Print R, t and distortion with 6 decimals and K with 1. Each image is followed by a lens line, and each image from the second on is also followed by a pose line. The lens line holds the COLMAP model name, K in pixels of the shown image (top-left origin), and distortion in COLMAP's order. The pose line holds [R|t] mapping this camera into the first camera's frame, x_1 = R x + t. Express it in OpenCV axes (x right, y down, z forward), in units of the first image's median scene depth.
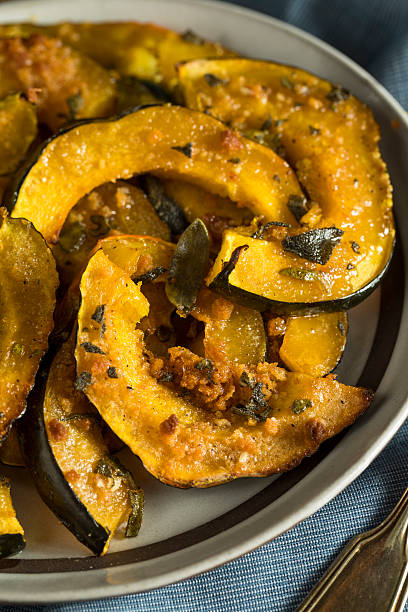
lens RADIAL K [[2539.6, 0, 204.5], [0, 2539.6, 306.4], [0, 0, 1]] dist [-0.197796, 0.000000]
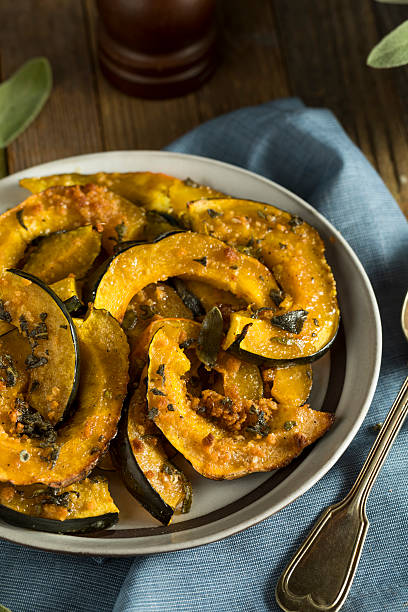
lens RADIAL K [[2539.6, 0, 204.9], [0, 2539.6, 306.6], [0, 0, 1]] dist [-0.197796, 0.000000]
pose [[0.992829, -0.025105, 0.116877, -0.189955], [0.027084, 0.999515, -0.015379, -0.010987], [-0.116435, 0.018434, 0.993027, -0.532429]]
